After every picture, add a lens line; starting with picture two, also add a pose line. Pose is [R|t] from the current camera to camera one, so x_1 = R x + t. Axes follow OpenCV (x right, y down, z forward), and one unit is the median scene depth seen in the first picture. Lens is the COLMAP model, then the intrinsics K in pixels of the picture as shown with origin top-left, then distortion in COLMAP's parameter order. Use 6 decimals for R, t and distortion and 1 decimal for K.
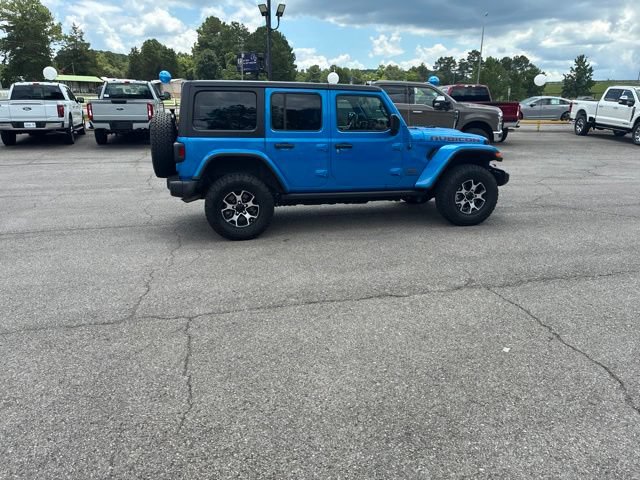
lens RADIAL K [[482.2, 0, 317.8], [0, 482.2, 236.3], [0, 0, 1]] dist [0.064837, -0.086913]
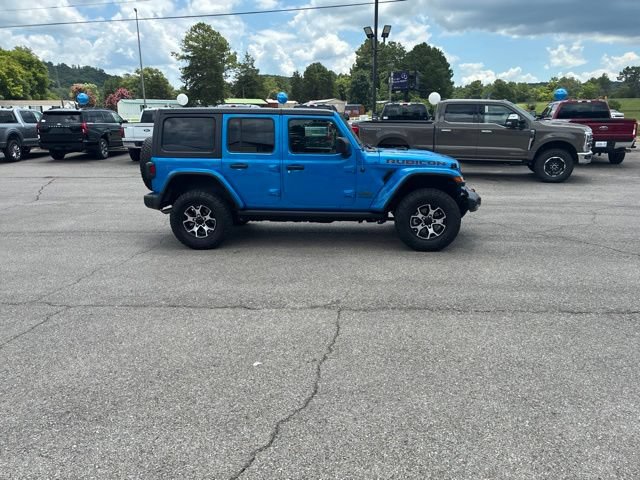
lens RADIAL K [[484.7, 0, 316.6], [0, 484.7, 239.7], [0, 0, 1]] dist [0.066812, -0.095460]
pose [[0.950471, 0.063338, -0.304292, 0.397708], [-0.072041, 0.997249, -0.017449, -0.012715], [0.302350, 0.038507, 0.952419, 0.010497]]
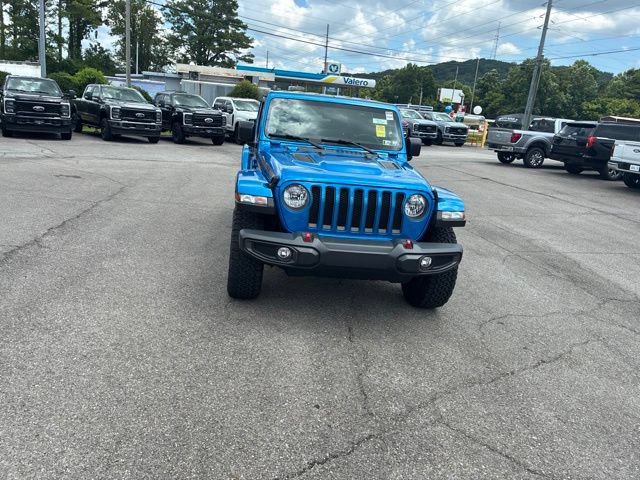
lens RADIAL K [[483.5, 0, 317.0], [0, 483.5, 233.1], [0, 0, 1]] dist [0.060890, -0.083584]
pose [[-0.080912, 0.231846, -0.969381, 0.928679], [-0.353163, 0.902803, 0.245401, -0.300243], [0.932056, 0.362206, 0.008832, 1.081014]]
